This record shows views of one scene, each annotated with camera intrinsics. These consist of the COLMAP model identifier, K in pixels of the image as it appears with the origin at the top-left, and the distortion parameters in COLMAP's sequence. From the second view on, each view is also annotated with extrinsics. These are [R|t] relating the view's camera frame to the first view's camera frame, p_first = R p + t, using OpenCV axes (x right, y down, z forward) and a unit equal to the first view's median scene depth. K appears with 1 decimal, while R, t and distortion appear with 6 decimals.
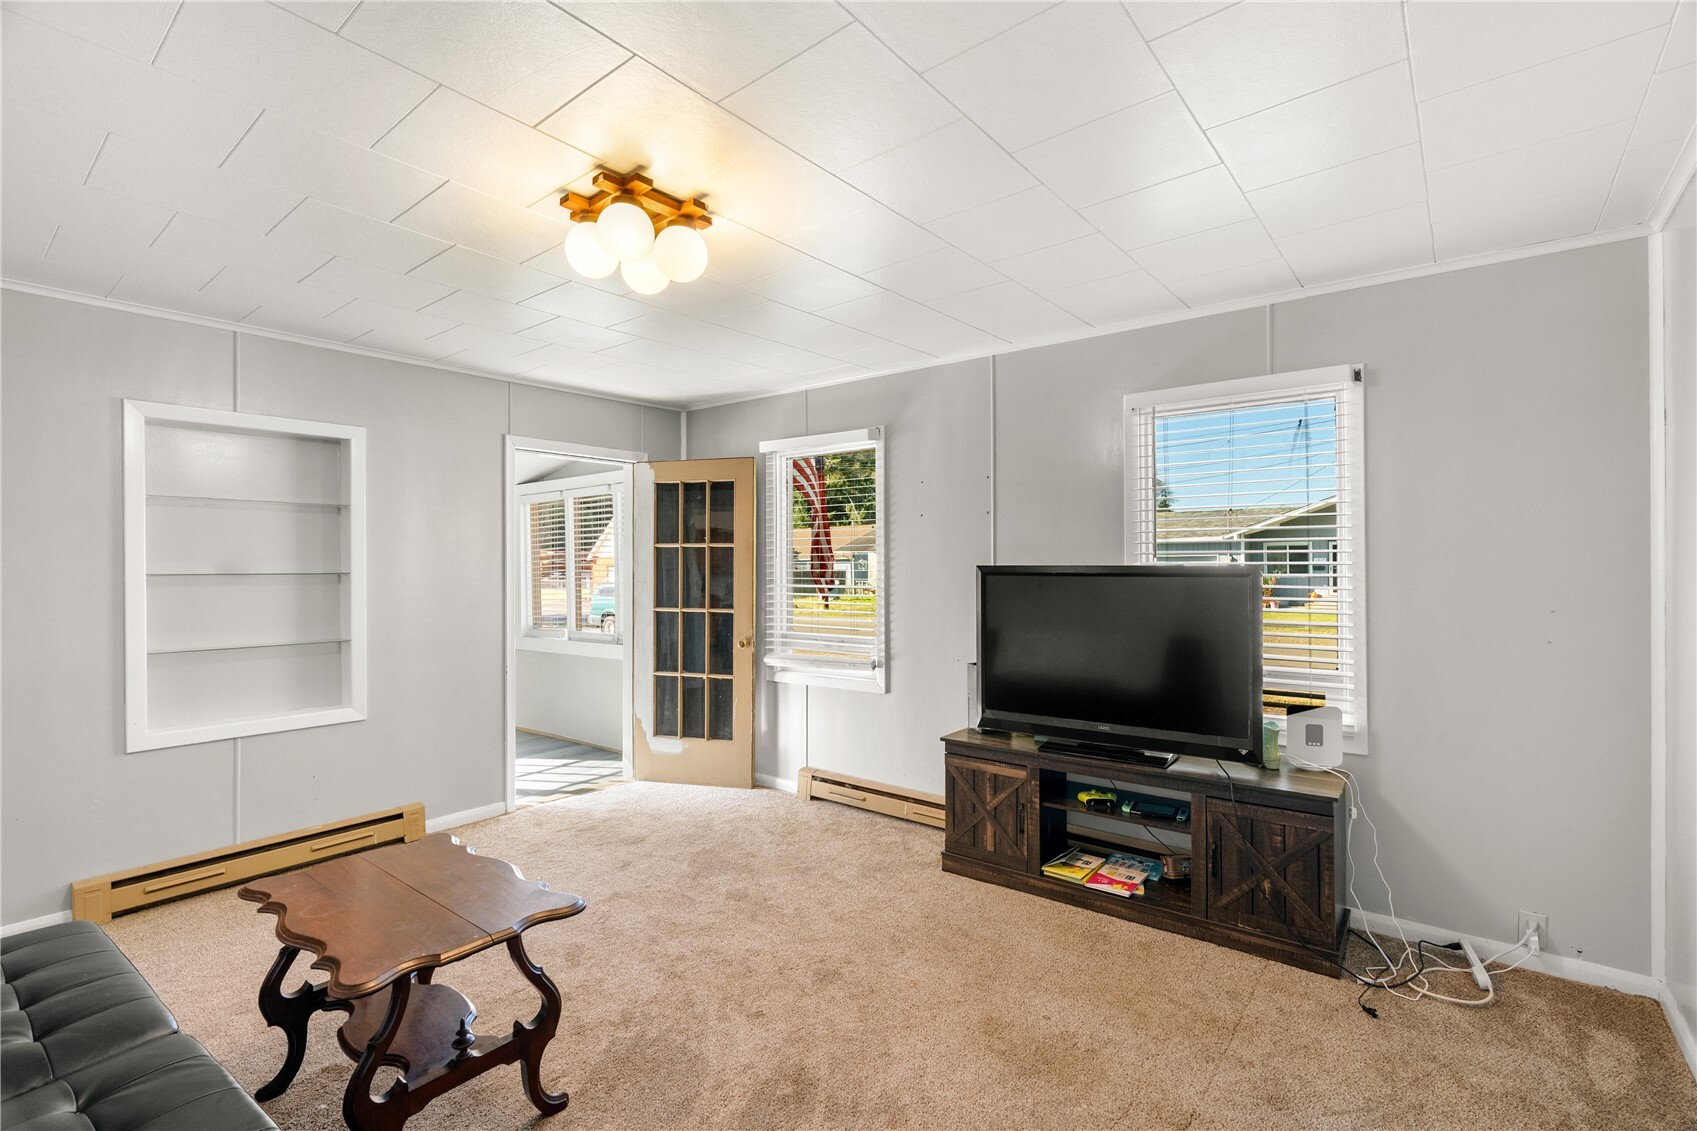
lens RADIAL K [[760.6, 0, 844.4], [0, 760.6, 563.1], [0, 0, 1]] dist [-0.015107, -0.000021]
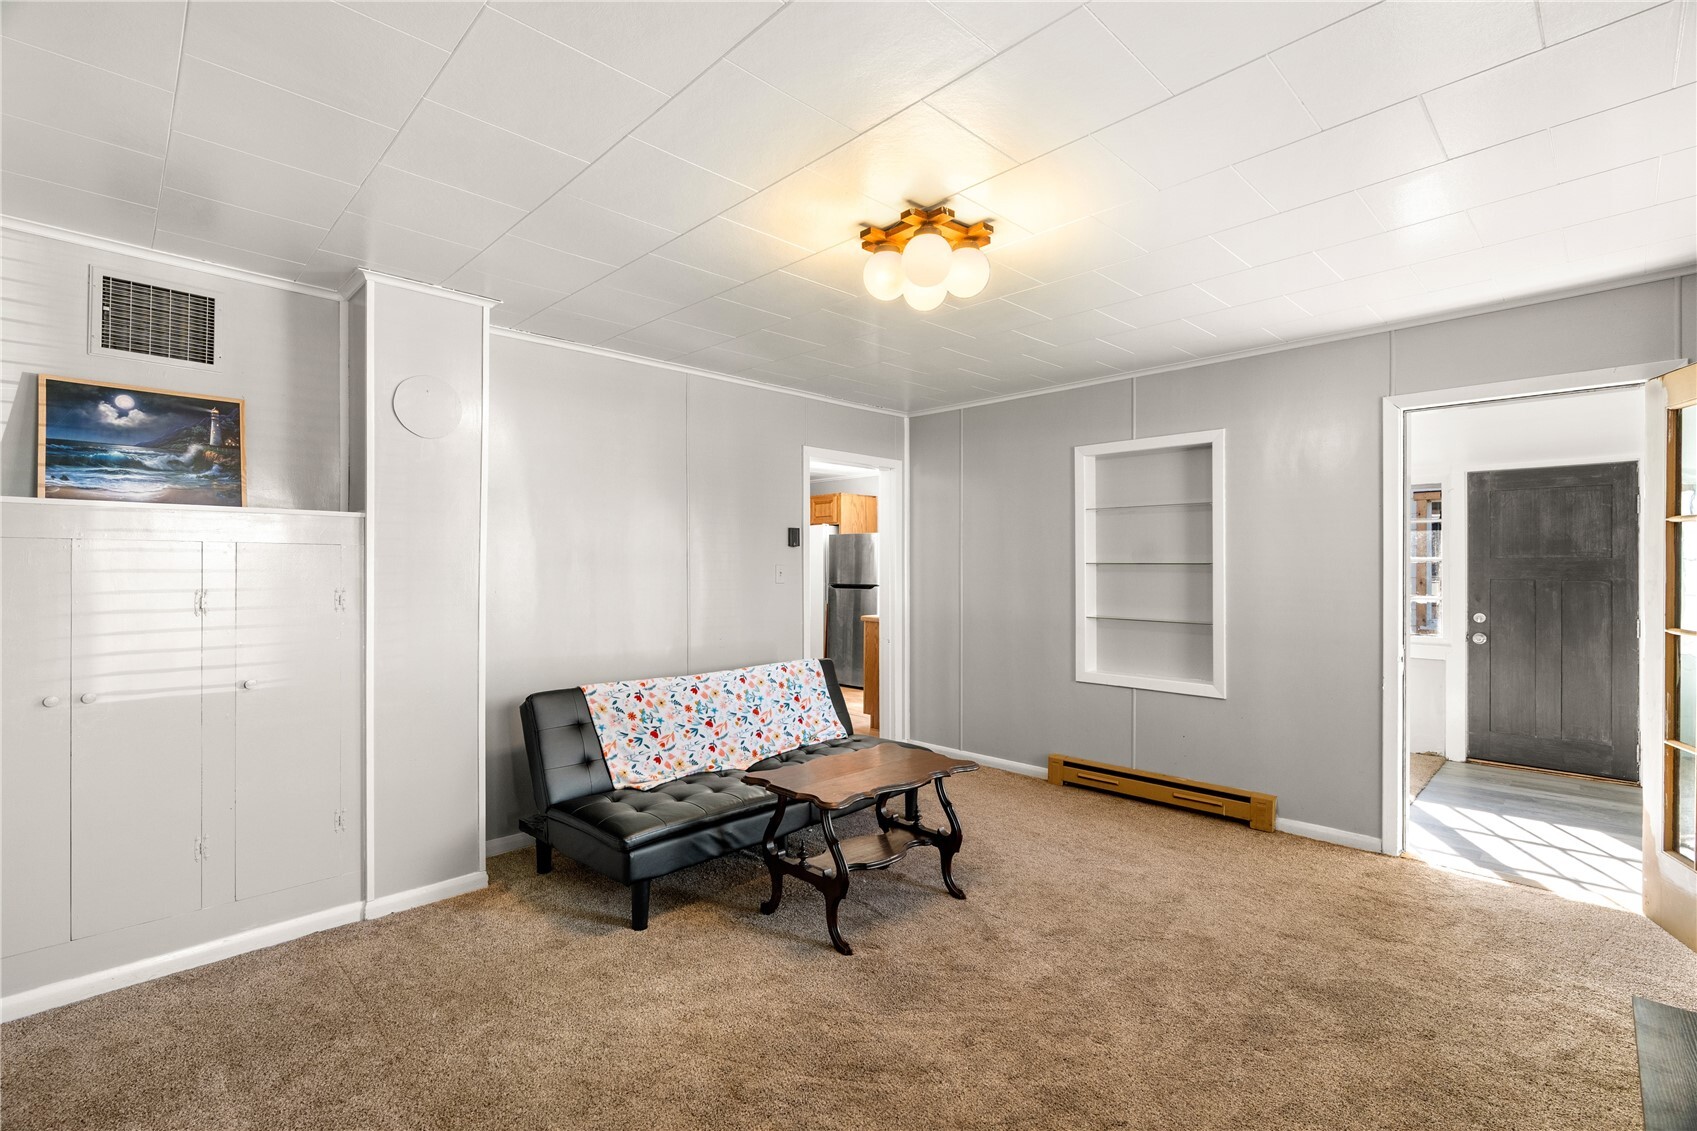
lens RADIAL K [[760.6, 0, 841.0], [0, 760.6, 563.8], [0, 0, 1]] dist [-0.015107, -0.000021]
pose [[-0.123757, 0.011007, -0.992252, 0.517949], [0.010939, 0.999893, 0.009728, -0.002907], [0.992252, -0.009650, -0.123864, 0.602942]]
